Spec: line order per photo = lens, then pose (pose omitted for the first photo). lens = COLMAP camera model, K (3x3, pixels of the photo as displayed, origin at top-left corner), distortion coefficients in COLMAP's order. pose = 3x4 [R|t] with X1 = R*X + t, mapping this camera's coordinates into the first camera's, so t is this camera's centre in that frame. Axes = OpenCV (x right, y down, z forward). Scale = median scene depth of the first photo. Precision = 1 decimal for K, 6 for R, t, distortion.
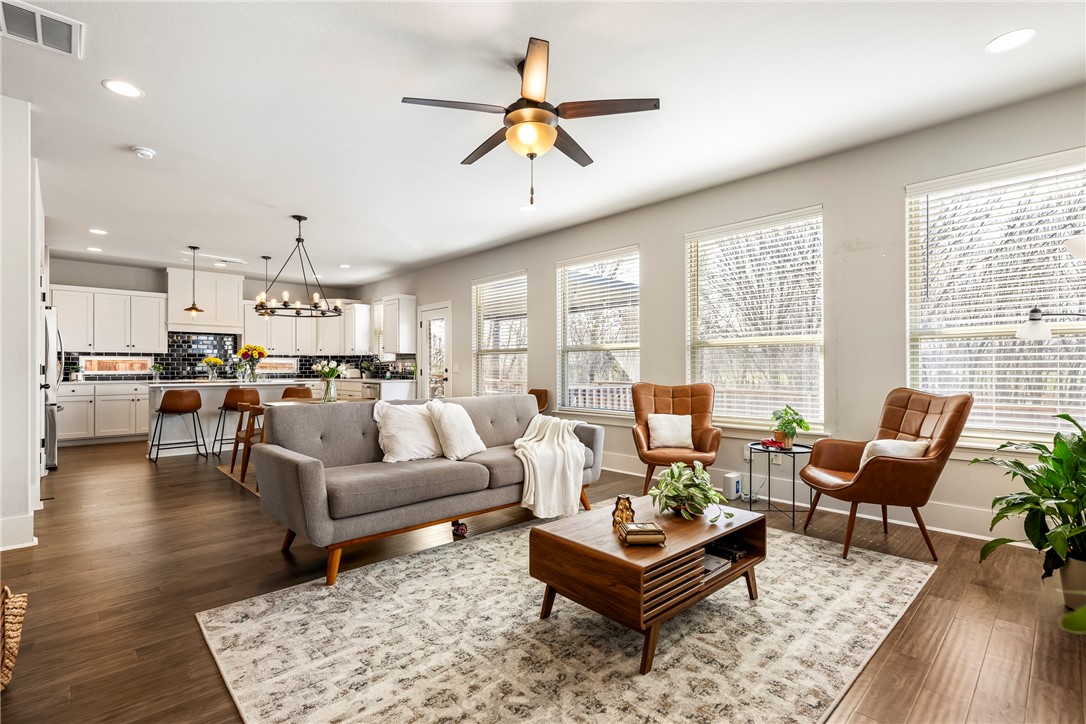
lens RADIAL K [[490.4, 0, 520.7], [0, 490.4, 367.1], [0, 0, 1]] dist [-0.000750, 0.000241]
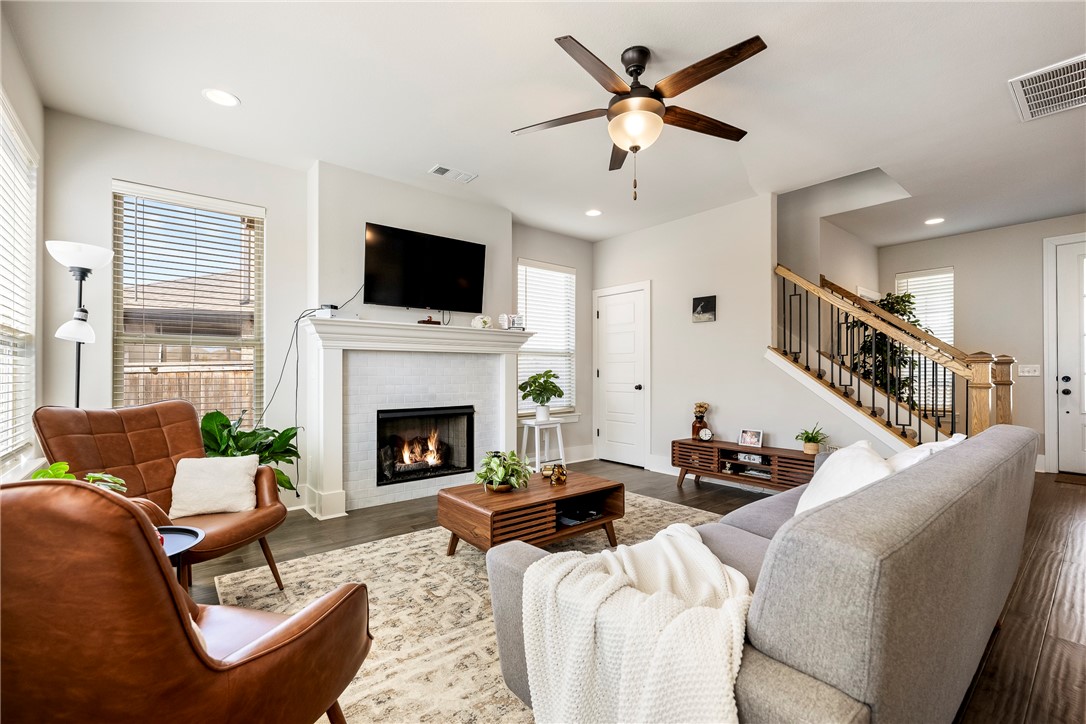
lens RADIAL K [[466.5, 0, 546.6], [0, 466.5, 369.5], [0, 0, 1]] dist [-0.000880, -0.000108]
pose [[-0.999417, 0.004470, 0.033840, 0.058080], [0.004182, 0.999955, -0.008560, 0.000608], [-0.033877, -0.008414, -0.999391, 0.707053]]
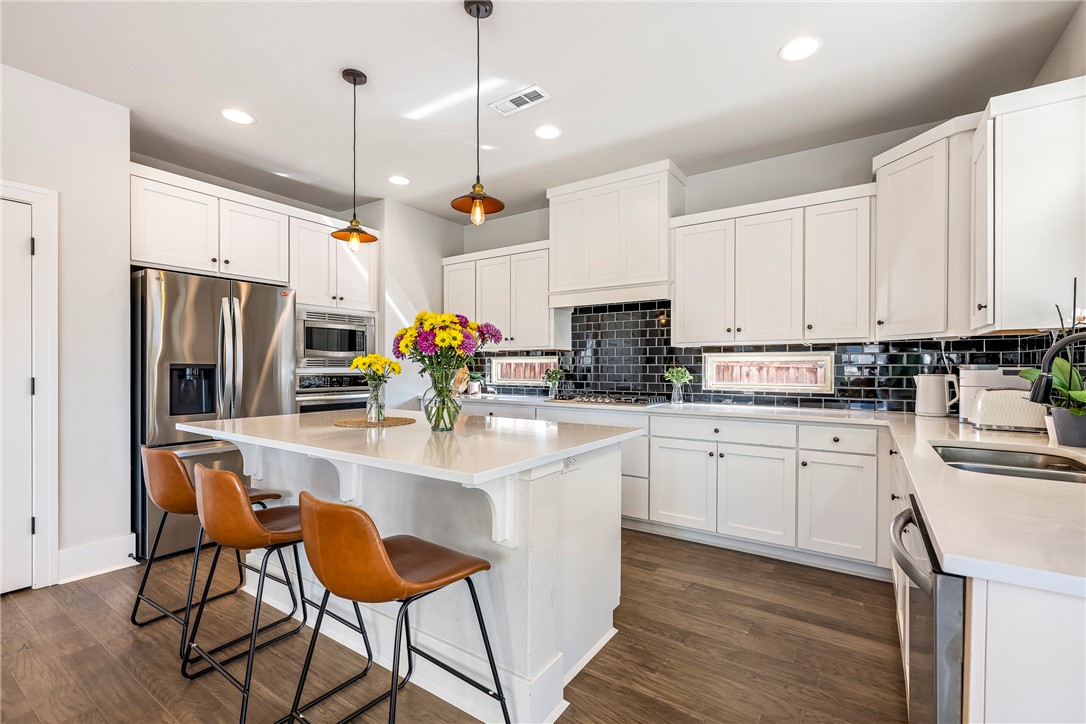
lens RADIAL K [[466.5, 0, 565.7], [0, 466.5, 370.7], [0, 0, 1]] dist [-0.000880, -0.000108]
pose [[0.256220, 0.010903, -0.966557, -0.244407], [0.000532, 0.999935, 0.011421, -0.011671], [0.966618, -0.003440, 0.256197, 1.005778]]
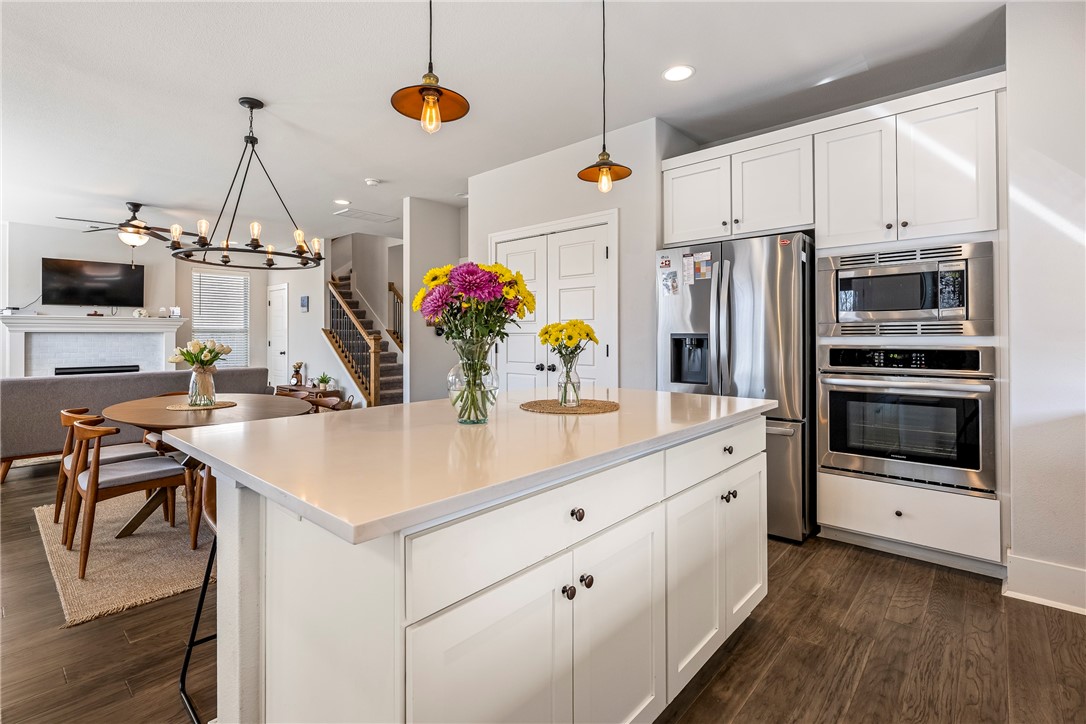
lens RADIAL K [[497.2, 0, 538.1], [0, 497.2, 329.7], [0, 0, 1]] dist [-0.002966, 0.000054]
pose [[-0.994167, 0.005632, -0.107708, -0.548879], [0.007209, 0.999872, -0.014264, -0.011217], [0.107614, -0.014957, -0.994080, 1.225622]]
